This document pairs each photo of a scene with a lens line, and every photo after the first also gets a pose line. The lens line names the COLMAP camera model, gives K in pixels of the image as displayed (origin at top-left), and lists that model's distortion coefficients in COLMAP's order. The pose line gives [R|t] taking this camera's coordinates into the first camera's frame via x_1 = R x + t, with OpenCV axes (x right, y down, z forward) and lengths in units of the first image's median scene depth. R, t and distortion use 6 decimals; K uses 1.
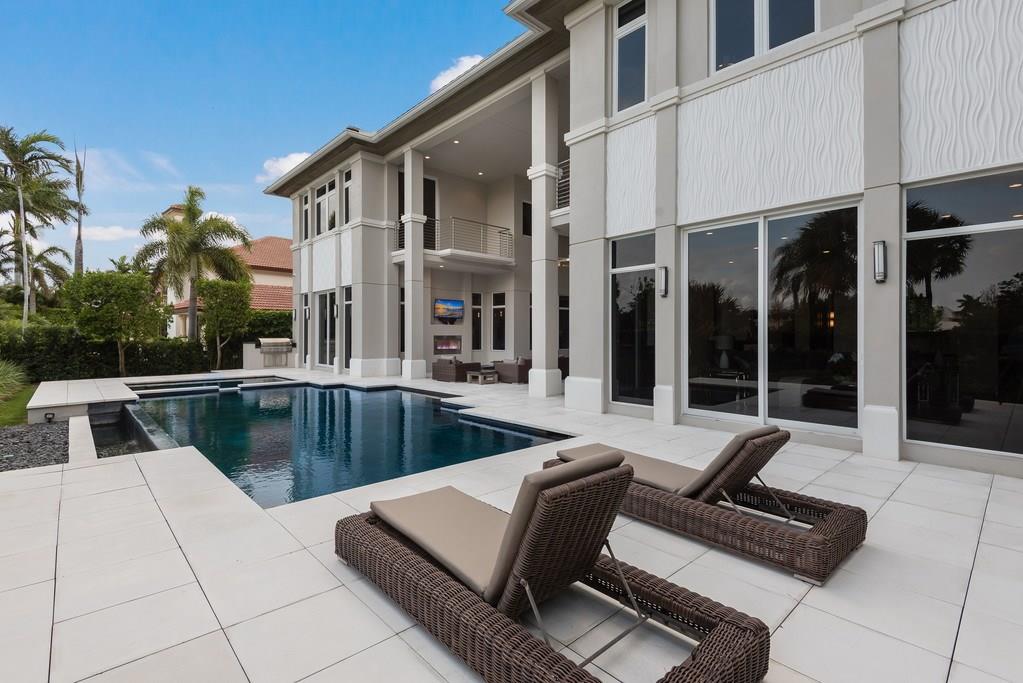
lens RADIAL K [[461.0, 0, 506.6], [0, 461.0, 335.6], [0, 0, 1]] dist [0.005265, -0.007407]
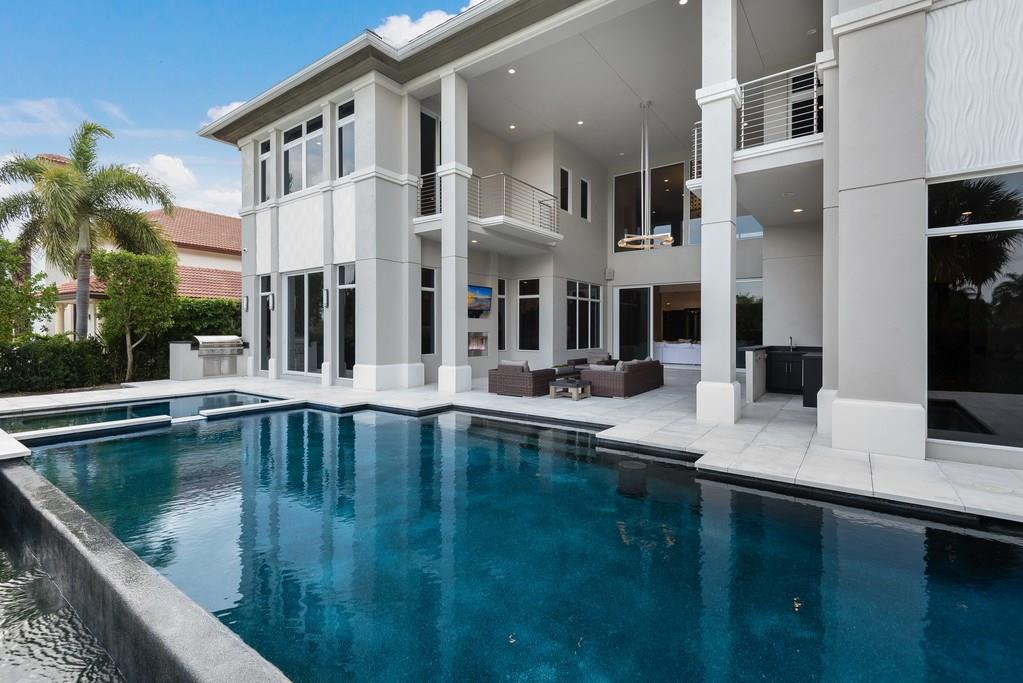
lens RADIAL K [[461.0, 0, 511.7], [0, 461.0, 335.8], [0, 0, 1]] dist [0.005265, -0.007407]
pose [[0.981355, 0.000203, 0.192202, -0.197844], [-0.001569, 0.999975, 0.006957, -0.000140], [-0.192196, -0.007129, 0.981331, 0.210907]]
